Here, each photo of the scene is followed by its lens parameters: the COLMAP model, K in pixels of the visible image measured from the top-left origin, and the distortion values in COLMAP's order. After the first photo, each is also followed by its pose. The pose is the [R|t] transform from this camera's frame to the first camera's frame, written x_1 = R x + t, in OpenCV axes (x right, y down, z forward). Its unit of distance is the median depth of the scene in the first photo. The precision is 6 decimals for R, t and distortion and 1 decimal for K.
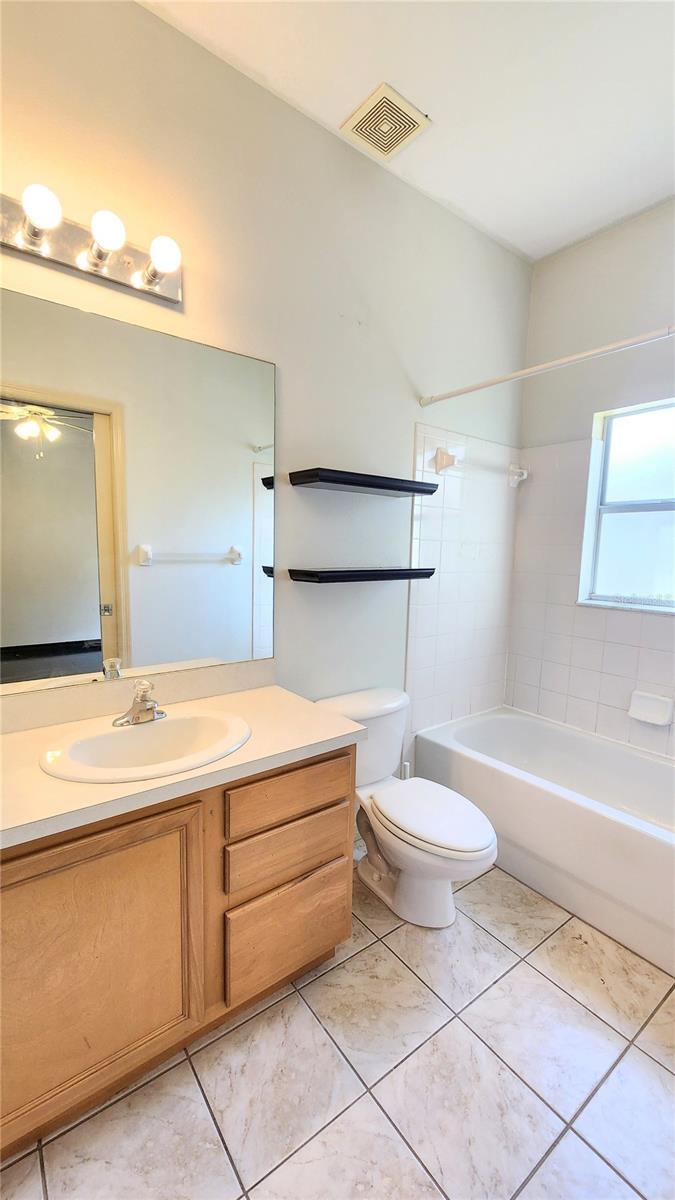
lens RADIAL K [[485.3, 0, 331.2], [0, 485.3, 605.0], [0, 0, 1]] dist [0.000829, -0.001471]
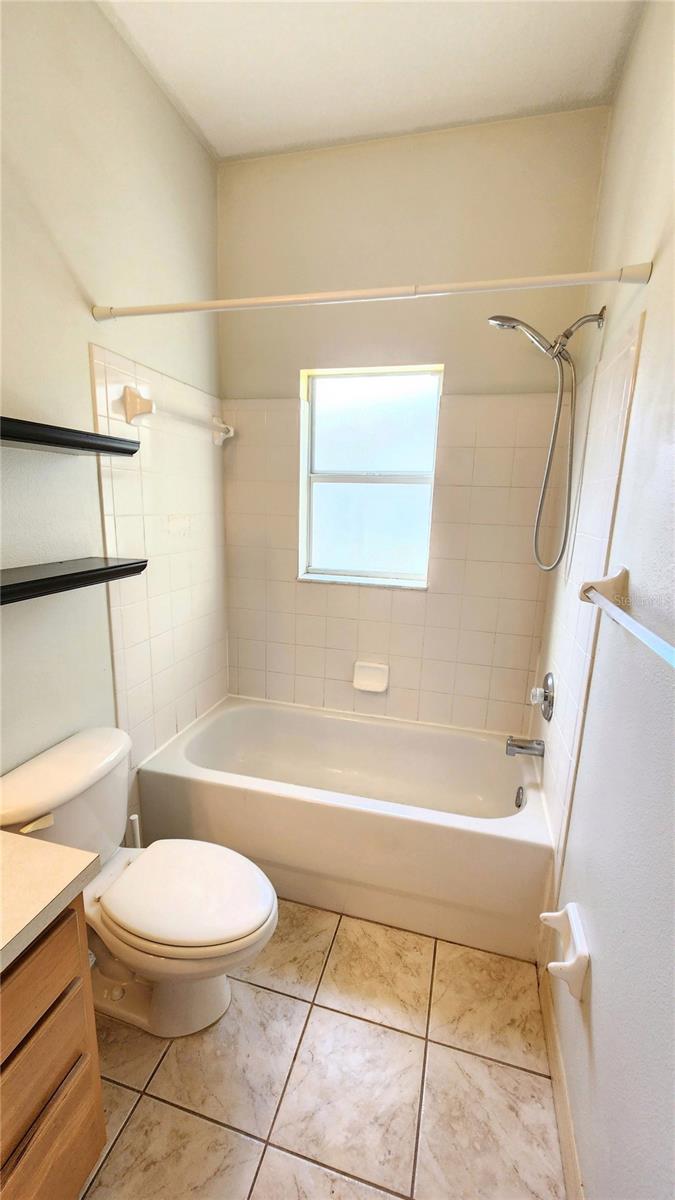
lens RADIAL K [[485.3, 0, 335.9], [0, 485.3, 602.9], [0, 0, 1]] dist [0.000829, -0.001471]
pose [[0.785145, -0.130533, 0.605400, -0.012317], [0.062428, 0.989238, 0.132331, -0.083250], [-0.616158, -0.066105, 0.784844, 0.227334]]
